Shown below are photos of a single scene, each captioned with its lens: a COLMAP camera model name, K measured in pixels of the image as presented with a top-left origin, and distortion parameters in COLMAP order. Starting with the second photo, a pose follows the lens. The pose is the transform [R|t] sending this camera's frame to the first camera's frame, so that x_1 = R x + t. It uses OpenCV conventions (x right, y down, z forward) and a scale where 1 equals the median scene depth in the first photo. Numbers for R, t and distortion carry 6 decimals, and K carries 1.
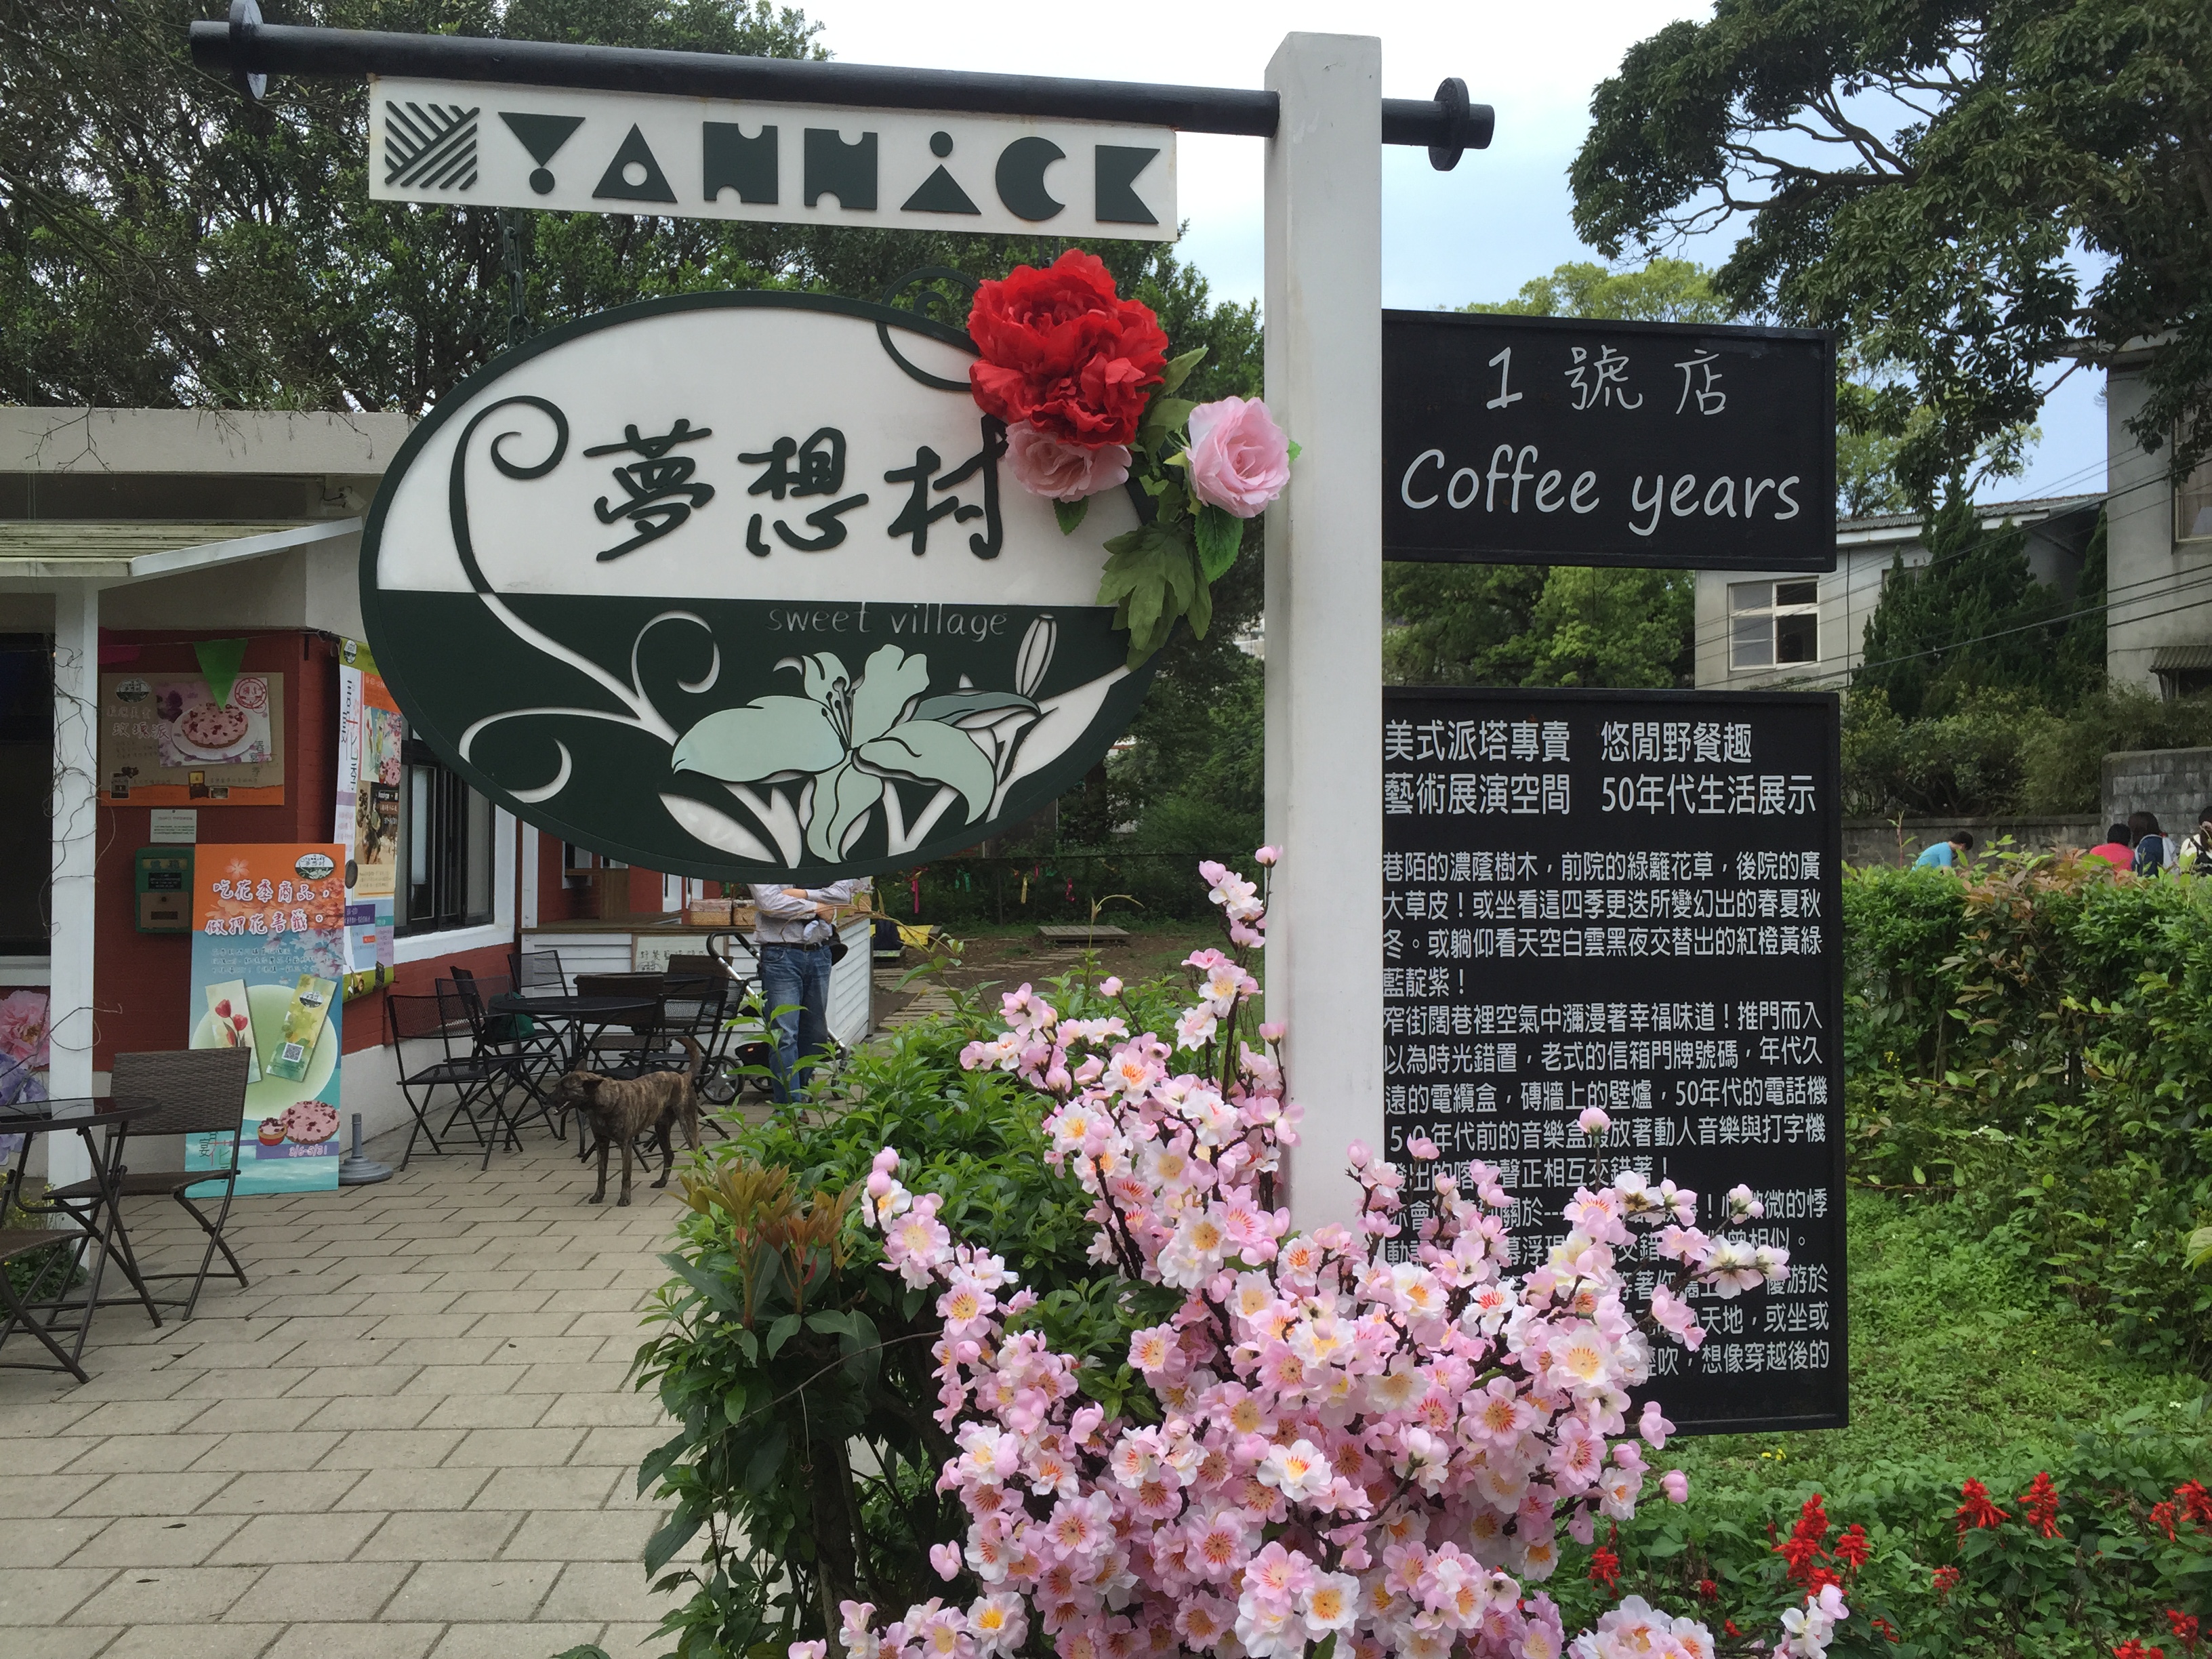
lens RADIAL K [[1924.4, 0, 1104.6], [0, 1924.4, 815.2], [0, 0, 1]] dist [0.068671, -0.097790]
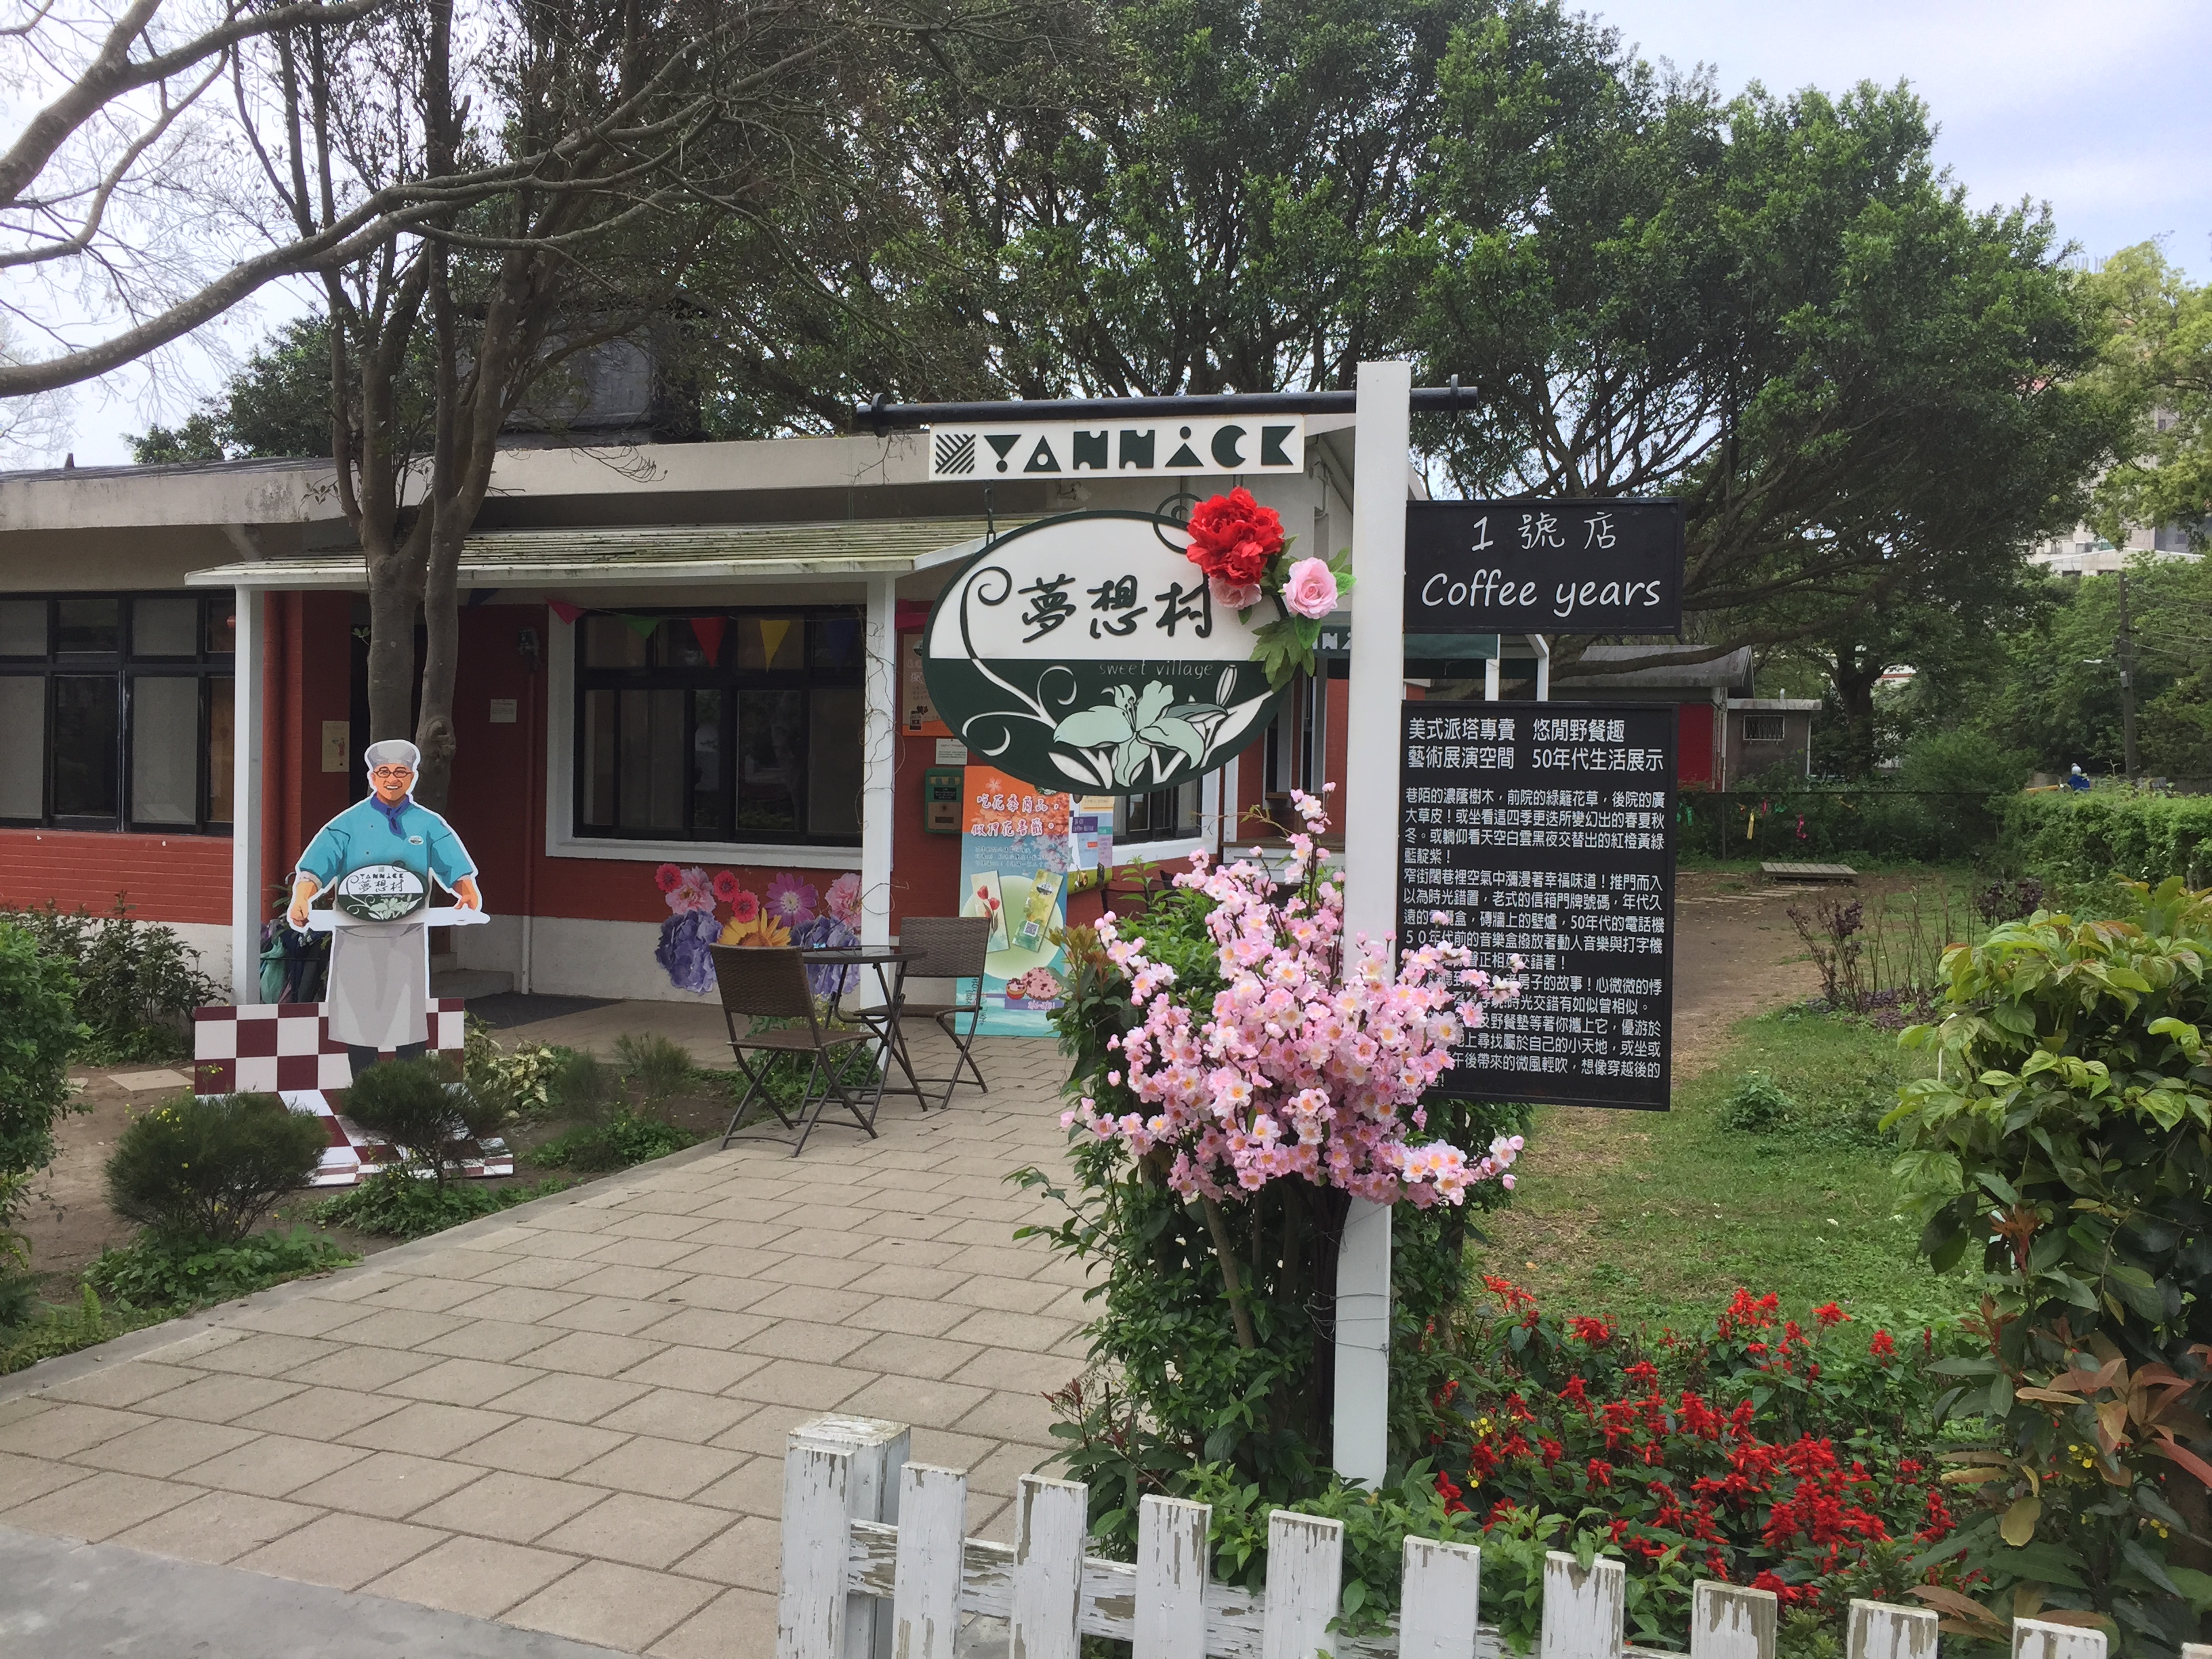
lens RADIAL K [[1924.4, 0, 1098.4], [0, 1924.4, 839.4], [0, 0, 1]] dist [0.068671, -0.097790]
pose [[0.924407, 0.032259, -0.380041, 0.579439], [-0.013373, 0.998545, 0.052231, -0.024402], [0.381173, -0.043200, 0.923494, -0.866705]]
